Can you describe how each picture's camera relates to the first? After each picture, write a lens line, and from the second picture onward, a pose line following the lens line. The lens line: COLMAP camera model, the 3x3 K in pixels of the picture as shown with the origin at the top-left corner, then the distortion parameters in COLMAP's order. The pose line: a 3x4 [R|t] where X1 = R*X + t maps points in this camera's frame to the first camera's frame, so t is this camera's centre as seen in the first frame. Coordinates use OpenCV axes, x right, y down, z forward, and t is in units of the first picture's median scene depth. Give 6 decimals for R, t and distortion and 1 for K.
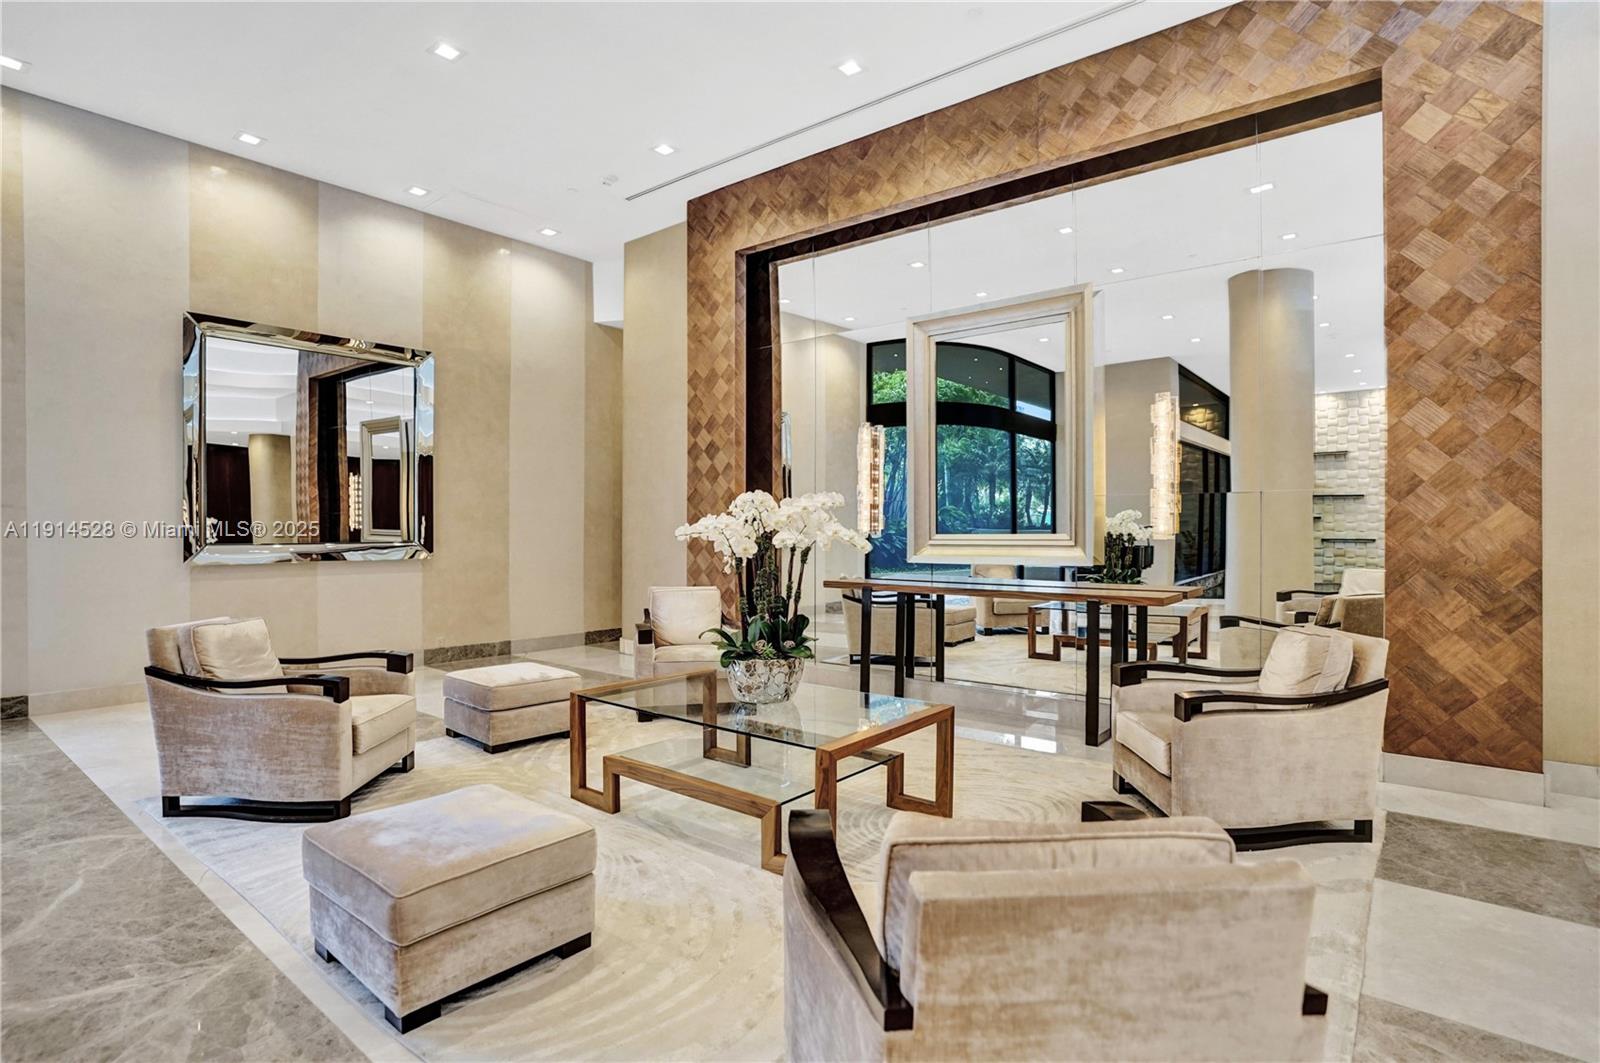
lens RADIAL K [[742.1, 0, 797.6], [0, 742.1, 528.4], [0, 0, 1]] dist [0.029168, 0.001165]
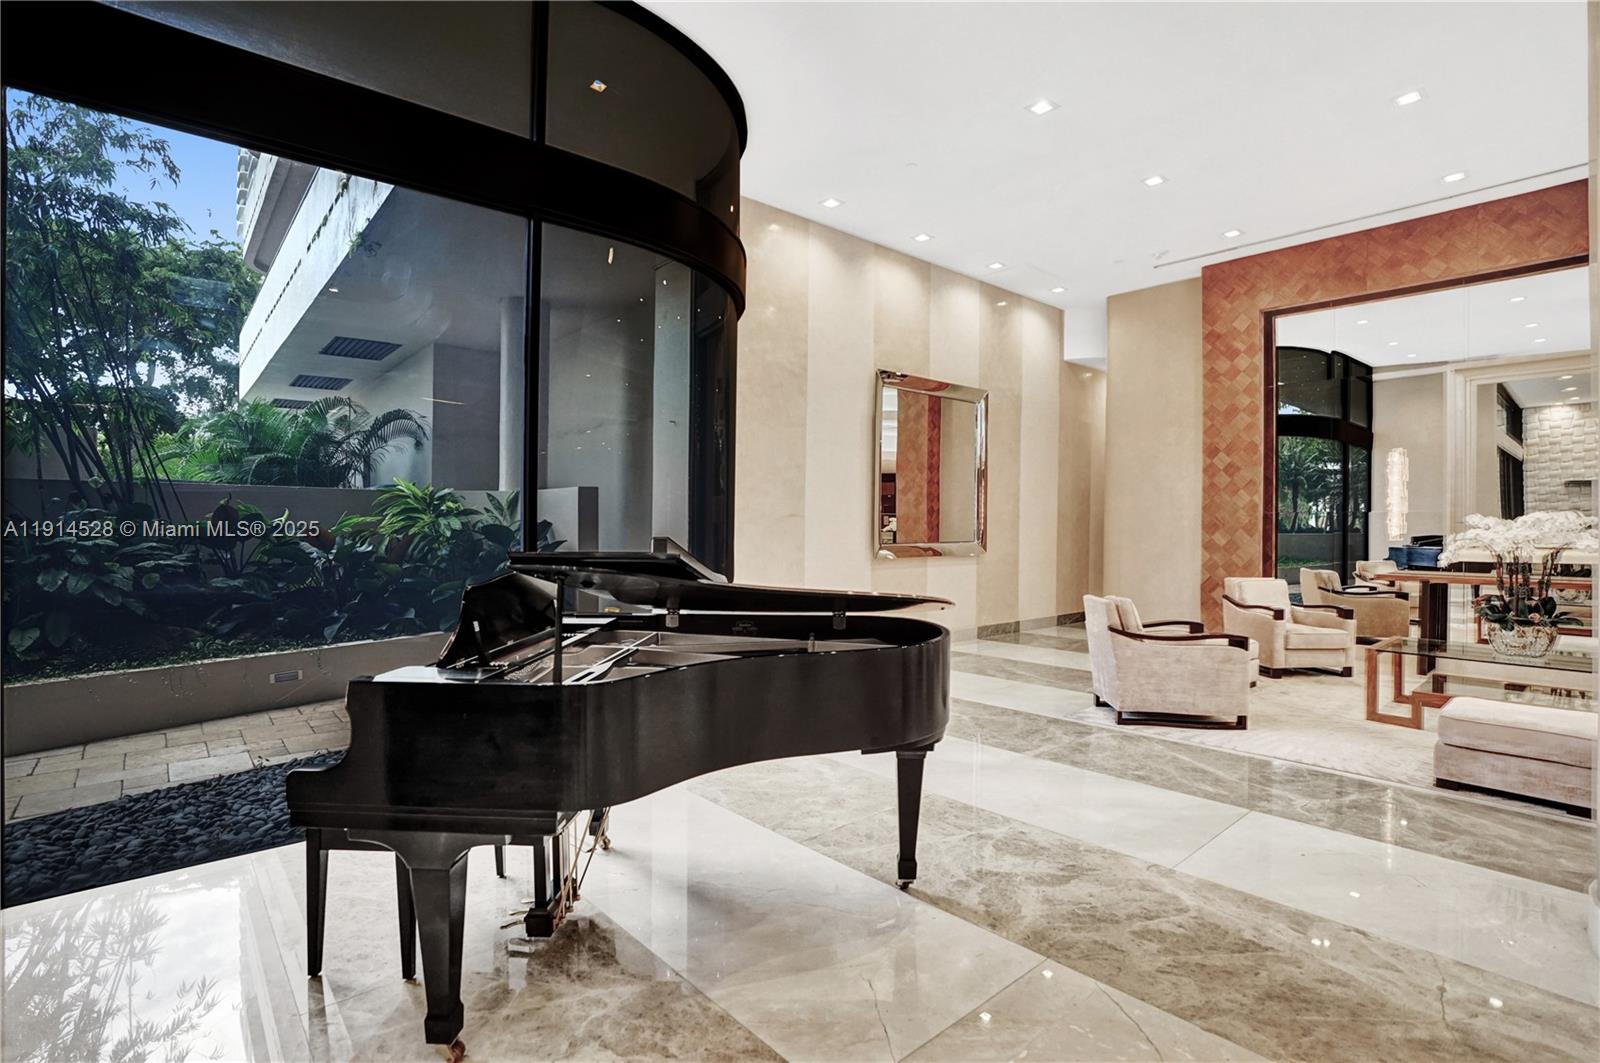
lens RADIAL K [[738.8, 0, 804.6], [0, 738.8, 527.2], [0, 0, 1]] dist [0.021350, 0.002895]
pose [[0.998156, 0.010847, -0.059725, -0.748644], [-0.010648, 0.999937, 0.003658, -0.006329], [0.059761, -0.003015, 0.998208, -0.280191]]
